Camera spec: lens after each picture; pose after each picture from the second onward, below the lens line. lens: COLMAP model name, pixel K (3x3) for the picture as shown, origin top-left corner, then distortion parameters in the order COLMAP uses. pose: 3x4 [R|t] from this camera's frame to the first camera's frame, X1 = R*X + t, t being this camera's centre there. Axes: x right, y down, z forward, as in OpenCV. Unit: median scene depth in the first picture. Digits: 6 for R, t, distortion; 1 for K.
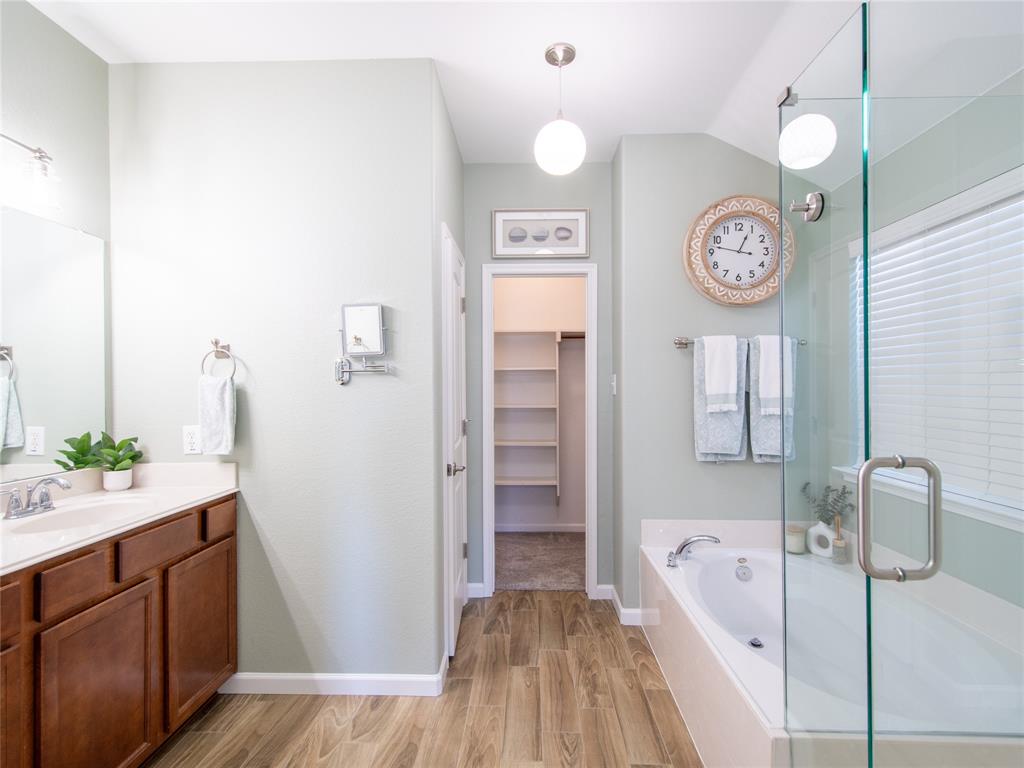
lens RADIAL K [[503.5, 0, 517.3], [0, 503.5, 388.6], [0, 0, 1]] dist [0.016402, -0.006231]
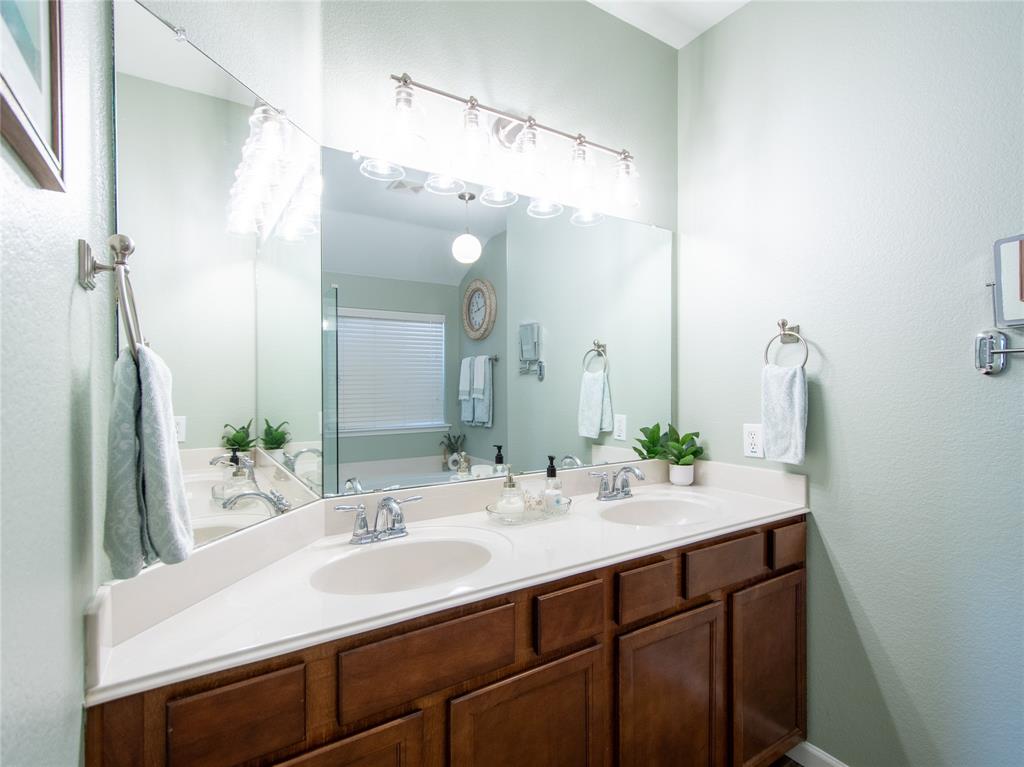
lens RADIAL K [[503.5, 0, 515.6], [0, 503.5, 384.8], [0, 0, 1]] dist [0.016402, -0.006231]
pose [[0.563259, 0.008556, -0.826236, -0.175194], [-0.005570, 0.999963, 0.006557, 0.003583], [0.826261, 0.000909, 0.563286, 0.200081]]
